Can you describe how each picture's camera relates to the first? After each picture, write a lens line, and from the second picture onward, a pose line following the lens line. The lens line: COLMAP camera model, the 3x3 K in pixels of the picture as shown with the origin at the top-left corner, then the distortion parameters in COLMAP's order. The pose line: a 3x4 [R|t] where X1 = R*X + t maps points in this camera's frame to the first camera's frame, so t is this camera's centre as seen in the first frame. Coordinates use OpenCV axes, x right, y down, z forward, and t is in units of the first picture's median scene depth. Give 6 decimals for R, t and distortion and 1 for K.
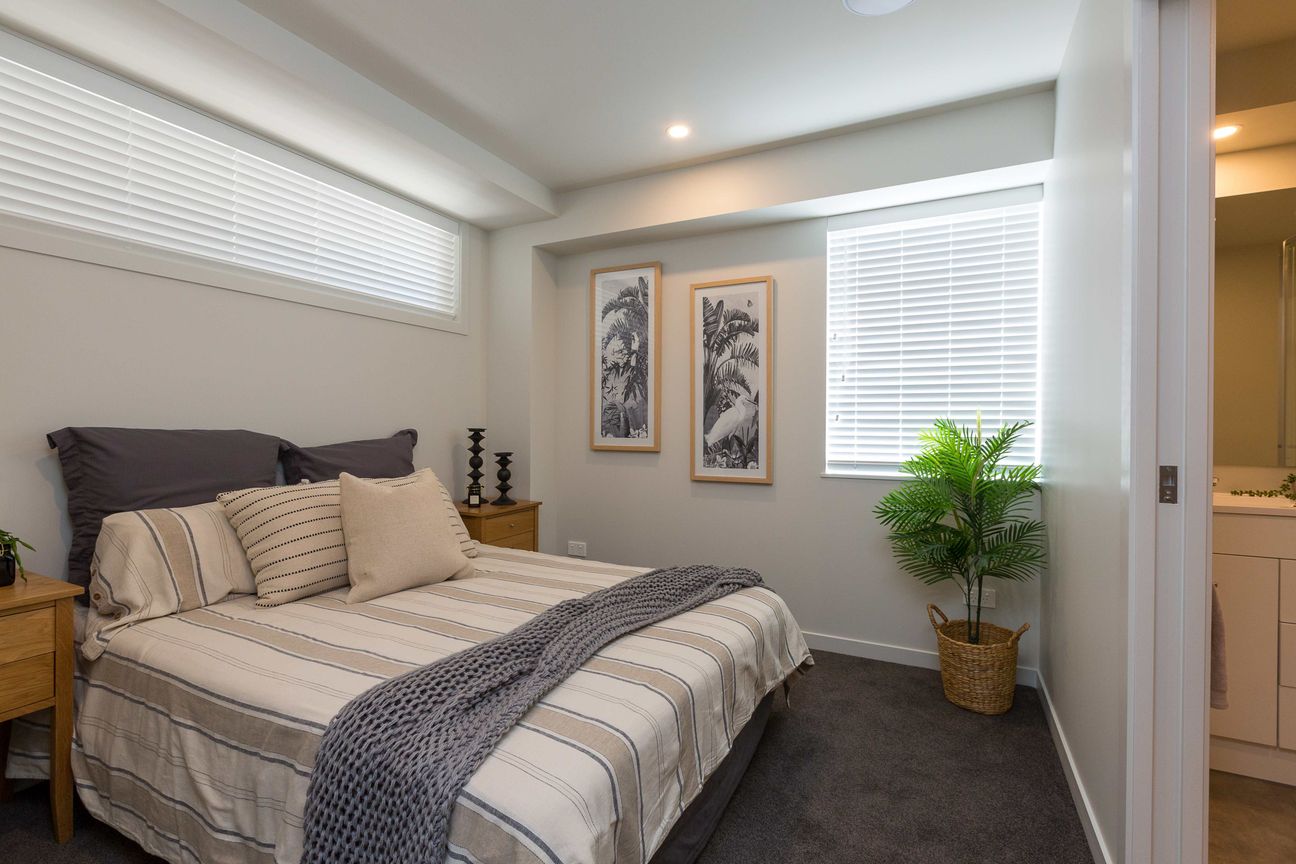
lens RADIAL K [[572.2, 0, 653.8], [0, 572.2, 429.5], [0, 0, 1]] dist [0.003230, 0.001729]
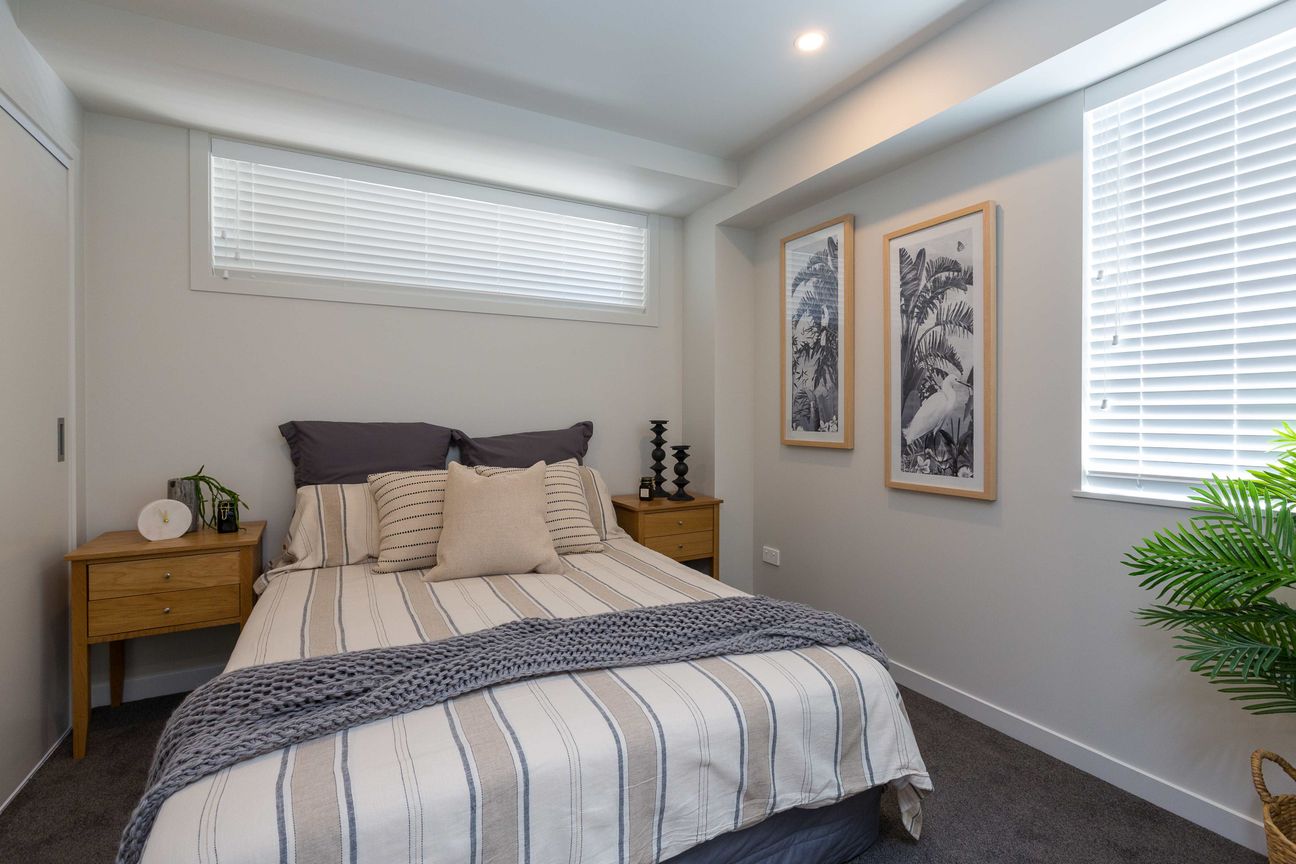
lens RADIAL K [[572.2, 0, 645.8], [0, 572.2, 420.0], [0, 0, 1]] dist [0.003230, 0.001729]
pose [[0.827185, -0.000865, -0.561929, 0.243628], [0.000783, 1.000000, -0.000387, -0.002817], [0.561929, -0.000120, 0.827185, 0.184948]]
